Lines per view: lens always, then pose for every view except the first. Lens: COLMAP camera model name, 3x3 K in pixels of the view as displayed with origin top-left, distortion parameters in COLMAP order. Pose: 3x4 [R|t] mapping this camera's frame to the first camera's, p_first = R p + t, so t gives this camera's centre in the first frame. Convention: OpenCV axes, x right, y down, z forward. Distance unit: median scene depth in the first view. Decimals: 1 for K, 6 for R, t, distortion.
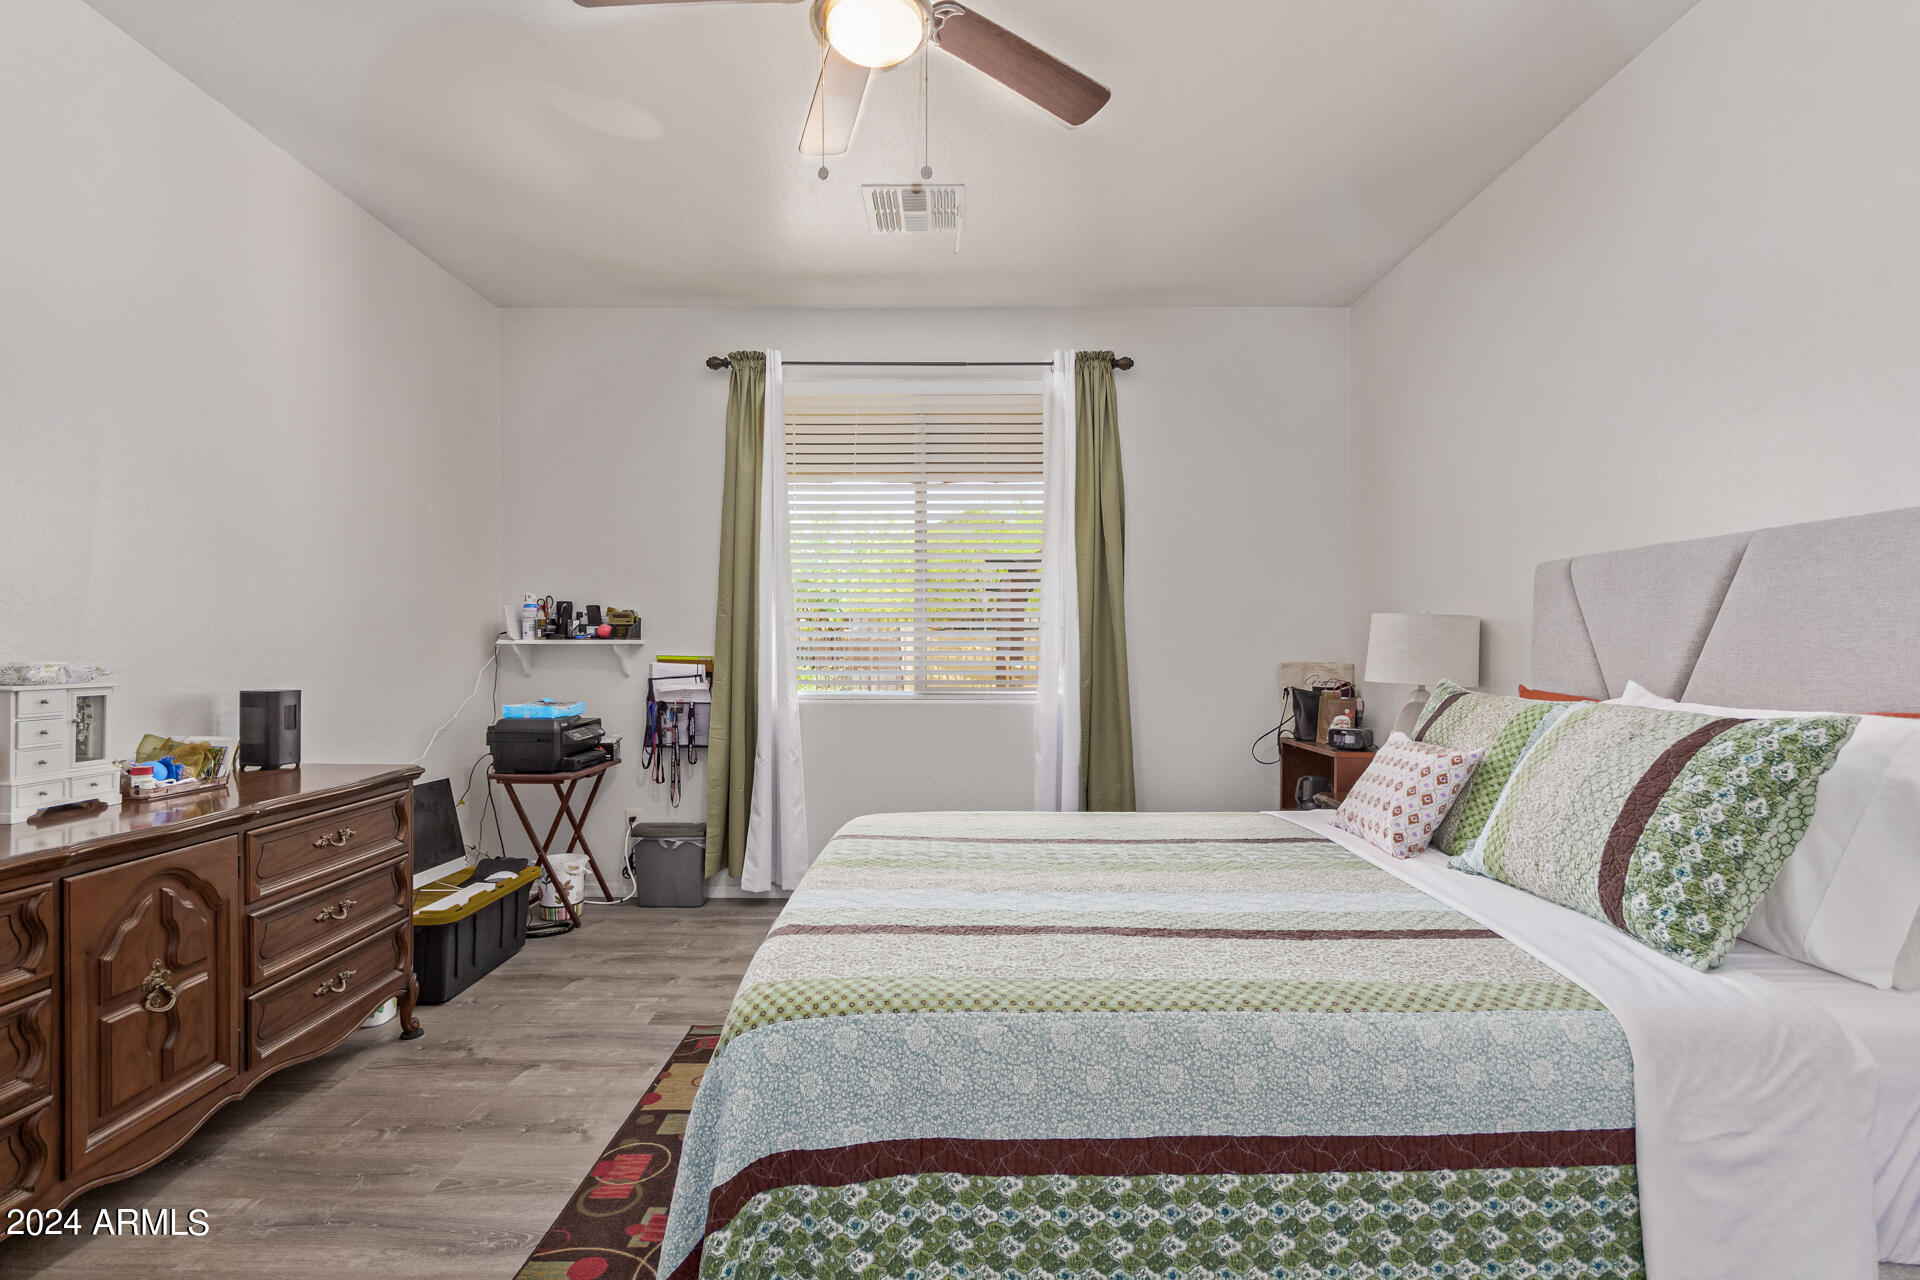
lens RADIAL K [[892.5, 0, 955.5], [0, 892.5, 654.3], [0, 0, 1]] dist [0.004533, 0.000690]
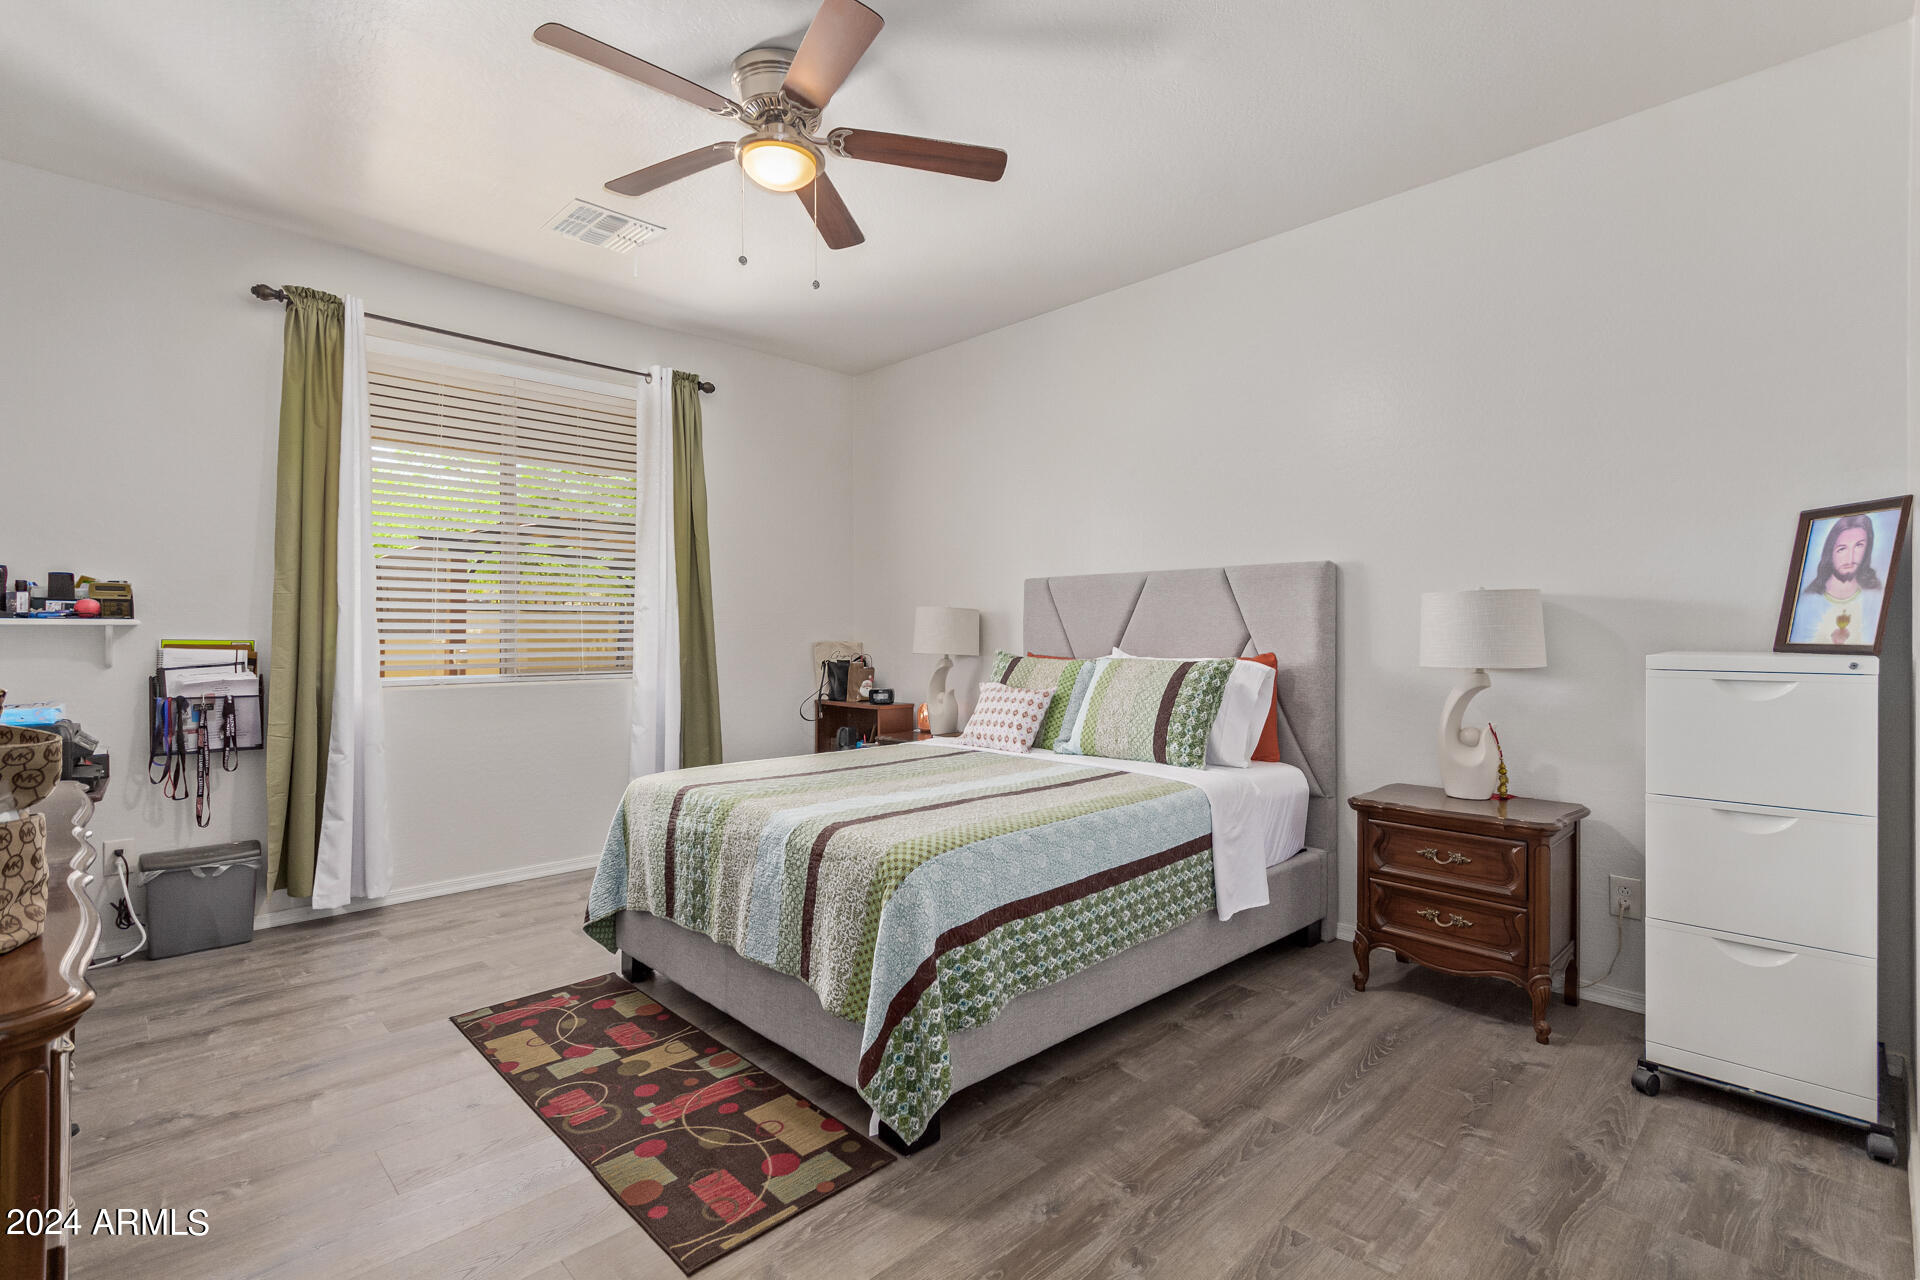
lens RADIAL K [[892.5, 0, 960.4], [0, 892.5, 627.1], [0, 0, 1]] dist [0.004533, 0.000690]
pose [[0.708254, 0.002962, 0.705952, -0.516692], [0.005103, 0.999944, -0.009316, 0.001775], [-0.705939, 0.010201, 0.708199, -0.077943]]
